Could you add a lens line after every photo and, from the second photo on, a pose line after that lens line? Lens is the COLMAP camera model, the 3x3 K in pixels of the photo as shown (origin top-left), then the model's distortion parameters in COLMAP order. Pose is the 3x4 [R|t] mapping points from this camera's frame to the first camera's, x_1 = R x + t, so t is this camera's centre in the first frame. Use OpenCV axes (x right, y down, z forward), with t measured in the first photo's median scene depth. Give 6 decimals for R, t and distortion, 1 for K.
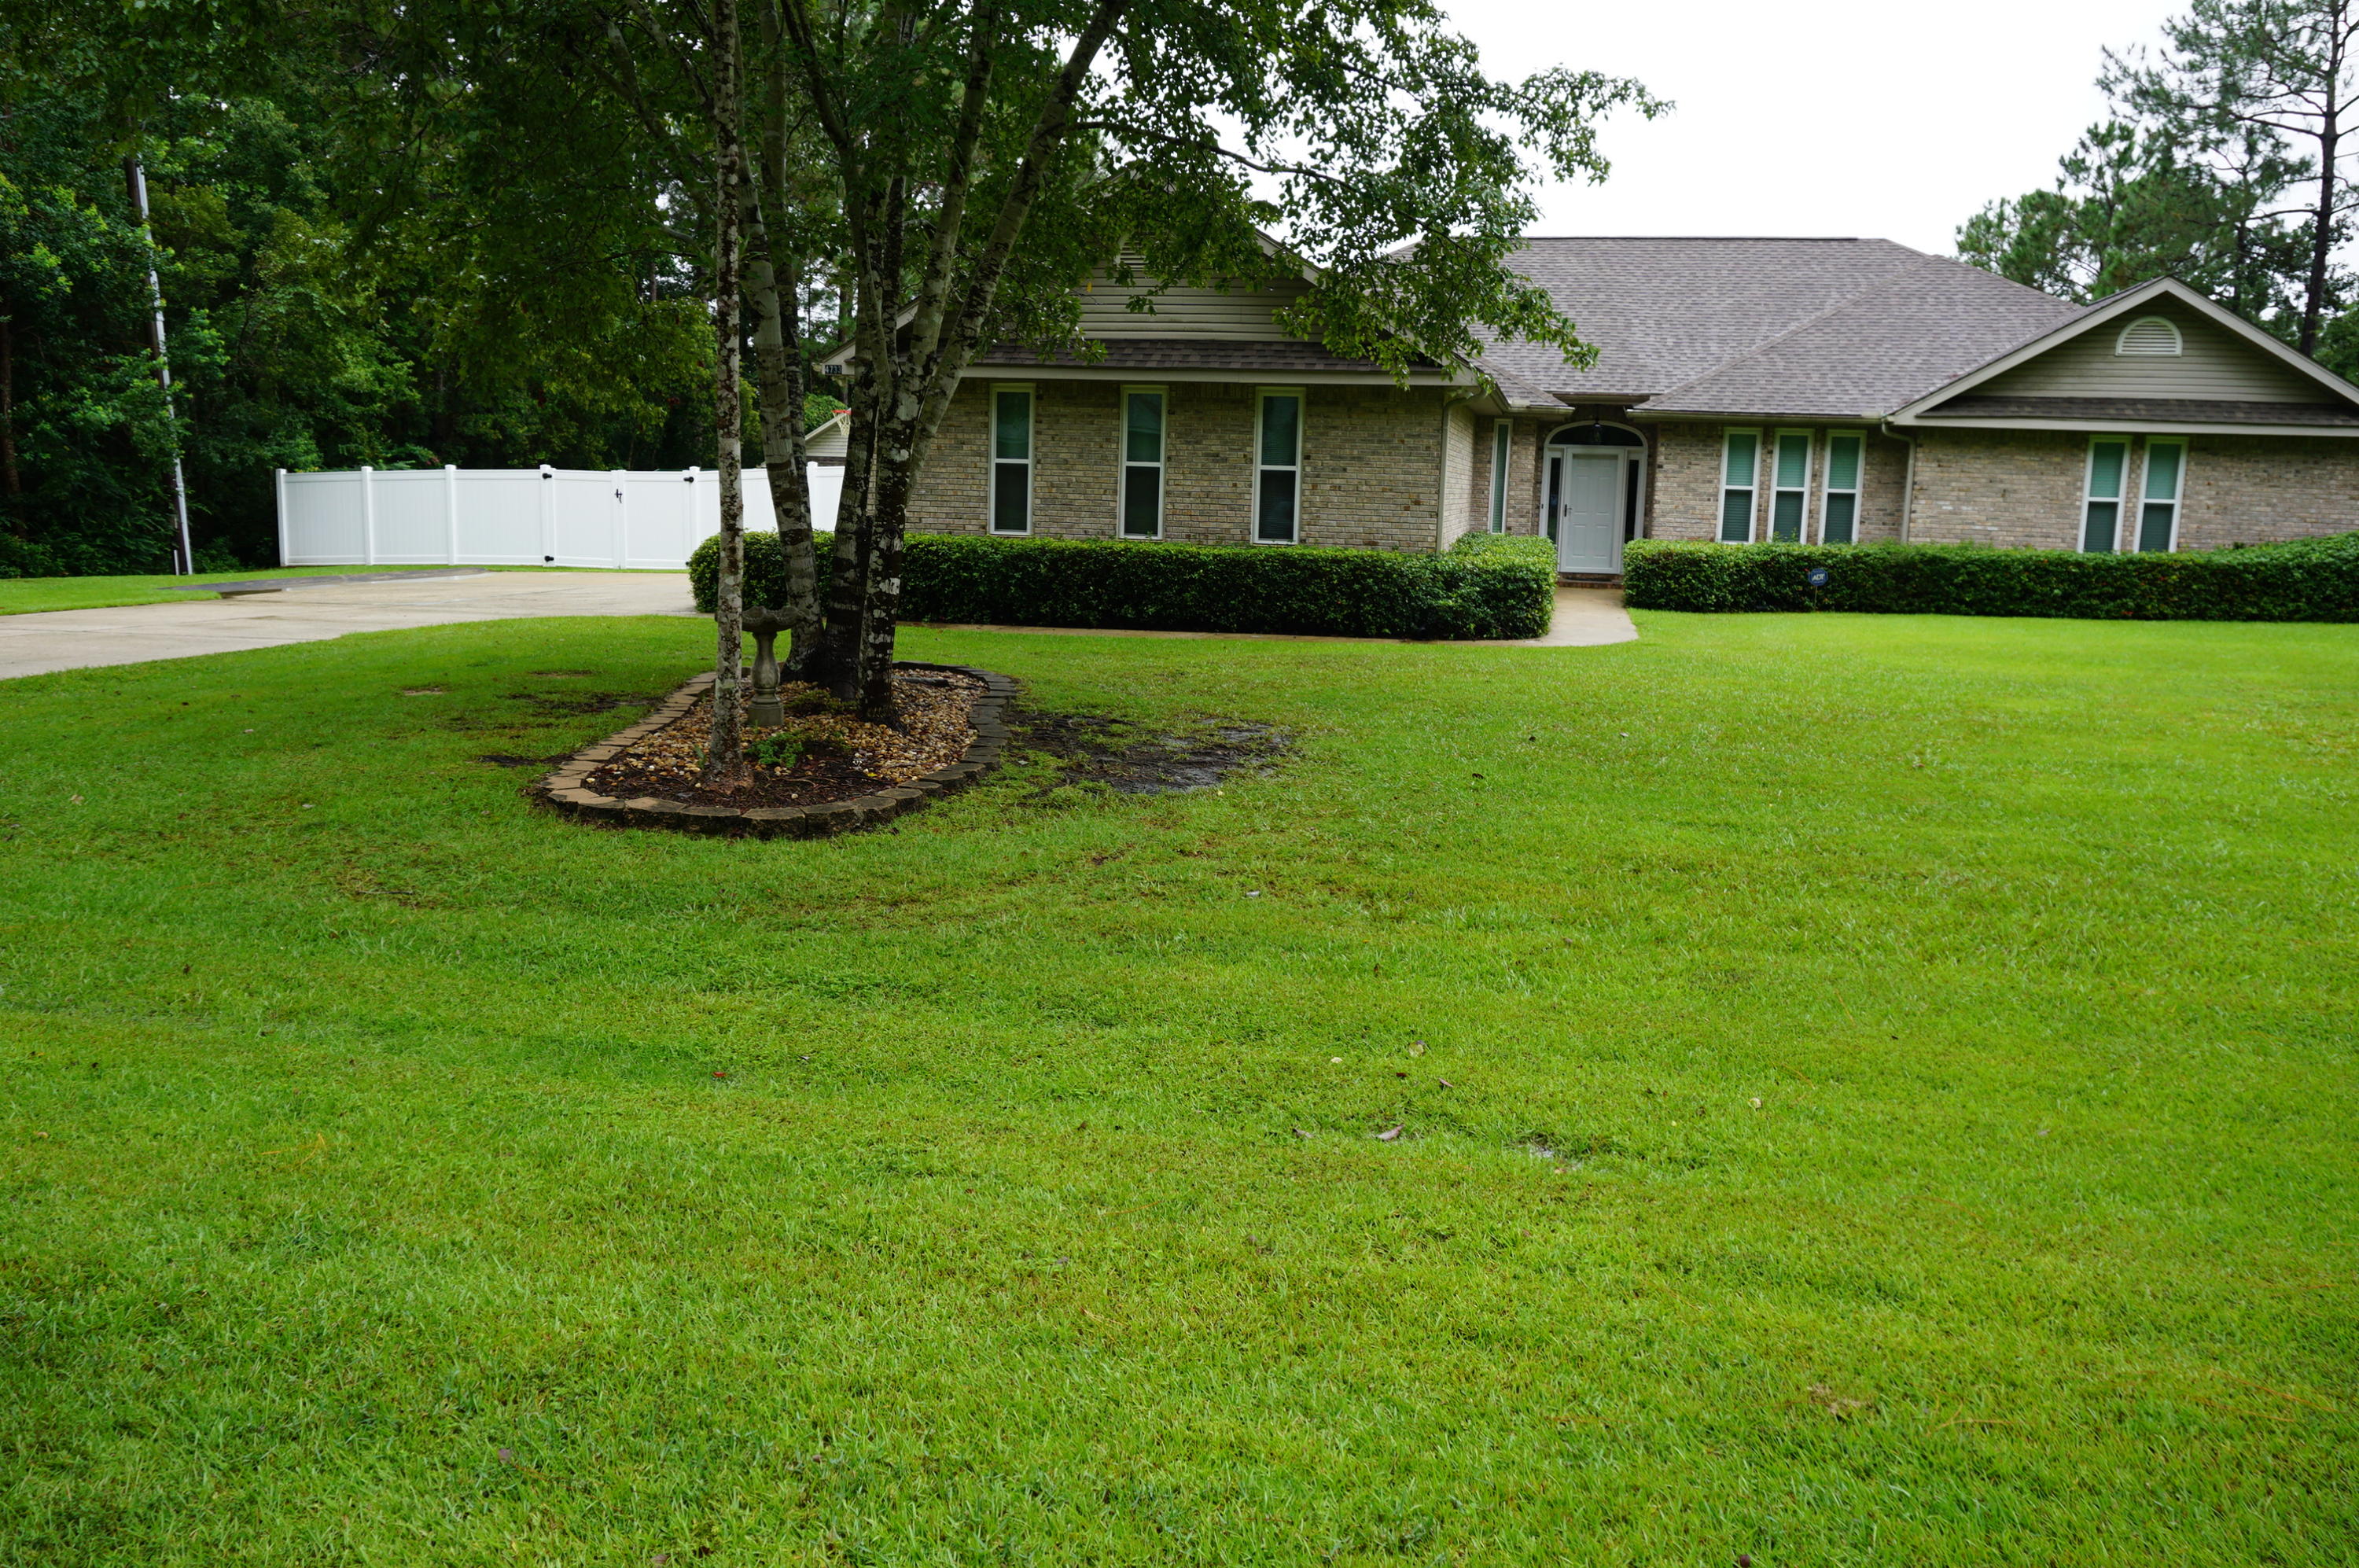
lens RADIAL K [[1707.9, 0, 1173.1], [0, 1707.9, 798.4], [0, 0, 1]] dist [-0.057107, 0.035378]
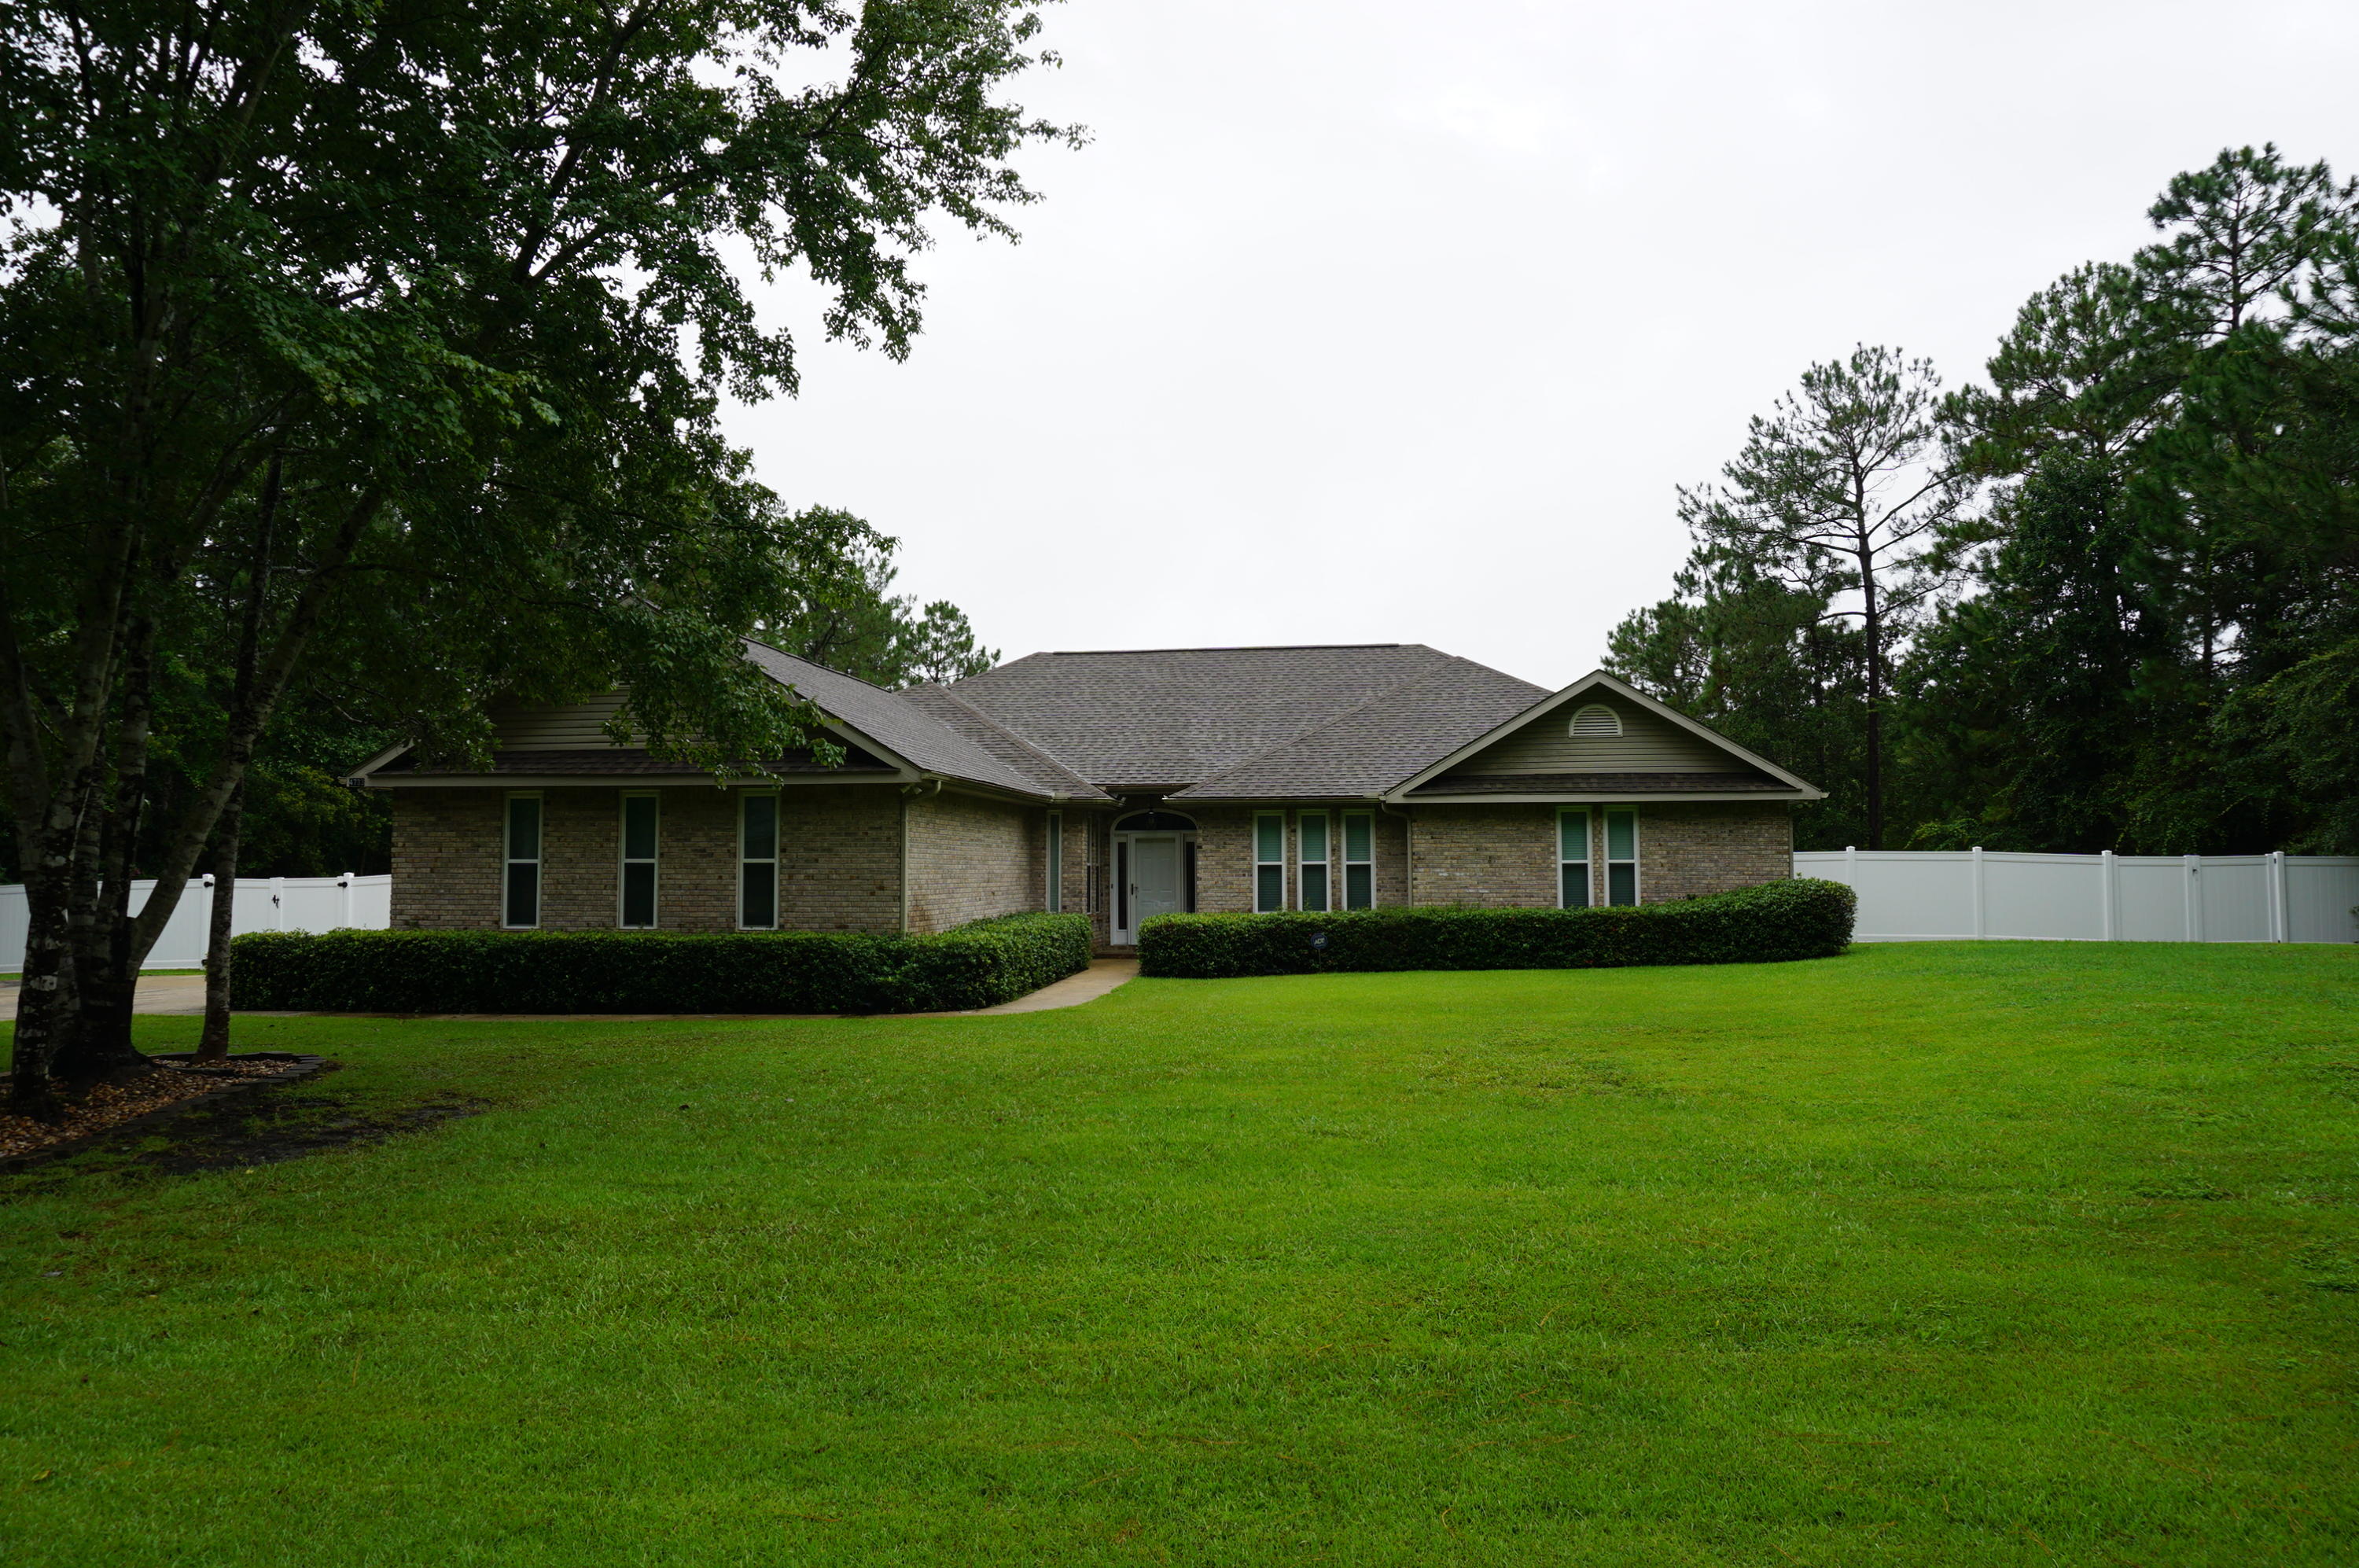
lens RADIAL K [[1588.3, 0, 1175.3], [0, 1588.3, 776.7], [0, 0, 1]] dist [-0.048910, 0.036889]
pose [[0.995195, -0.025028, 0.094656, 0.189467], [0.047047, 0.970092, -0.238134, 0.006613], [-0.085865, 0.241443, 0.966609, -0.013433]]
